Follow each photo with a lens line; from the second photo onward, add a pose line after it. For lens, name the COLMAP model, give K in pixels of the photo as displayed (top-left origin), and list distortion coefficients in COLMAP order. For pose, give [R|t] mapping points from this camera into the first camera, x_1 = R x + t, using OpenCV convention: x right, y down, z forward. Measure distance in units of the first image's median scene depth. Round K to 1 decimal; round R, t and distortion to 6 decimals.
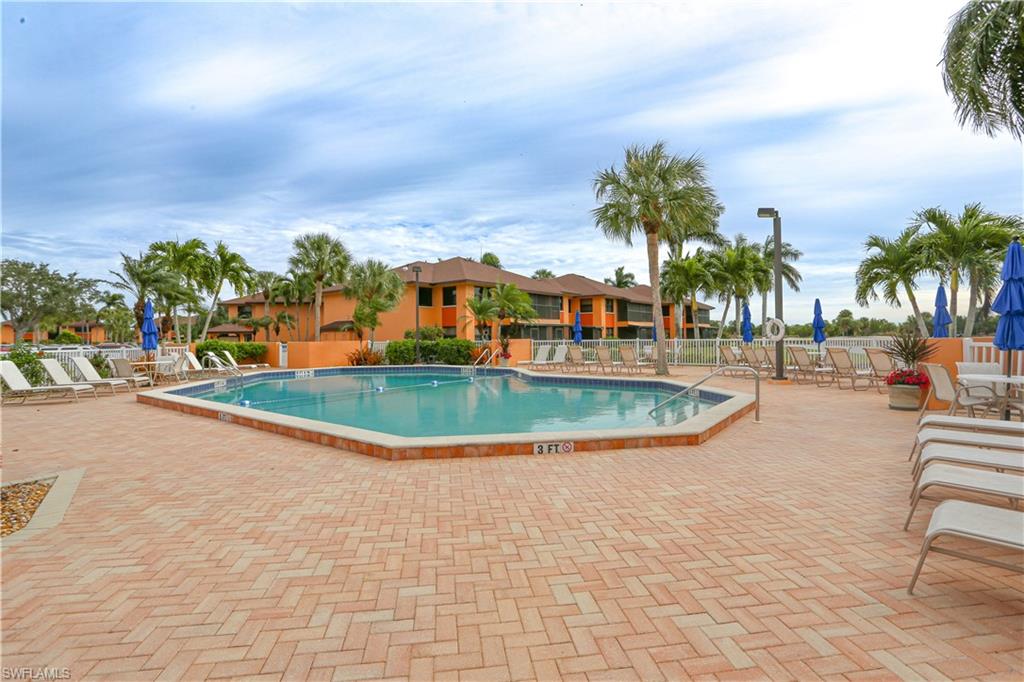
lens RADIAL K [[484.7, 0, 524.0], [0, 484.7, 351.2], [0, 0, 1]] dist [-0.055017, 0.001676]
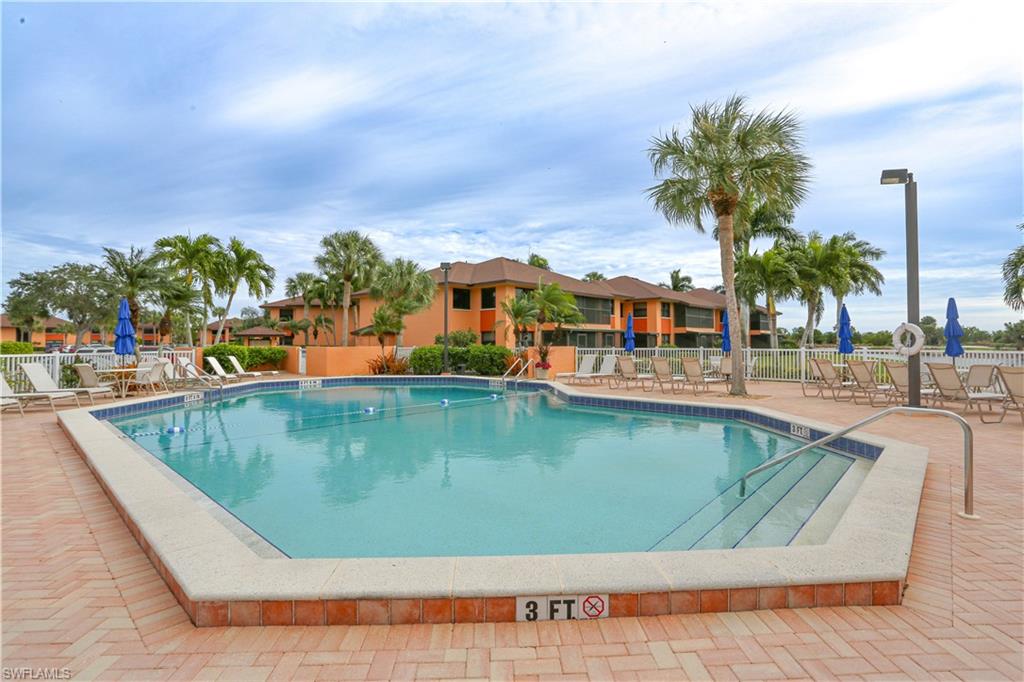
lens RADIAL K [[484.7, 0, 515.4], [0, 484.7, 344.0], [0, 0, 1]] dist [-0.055017, 0.001676]
pose [[0.992331, 0.010315, -0.123182, 0.014391], [-0.013535, 0.999587, -0.025332, -0.005825], [0.122870, 0.026805, 0.992061, 0.115643]]
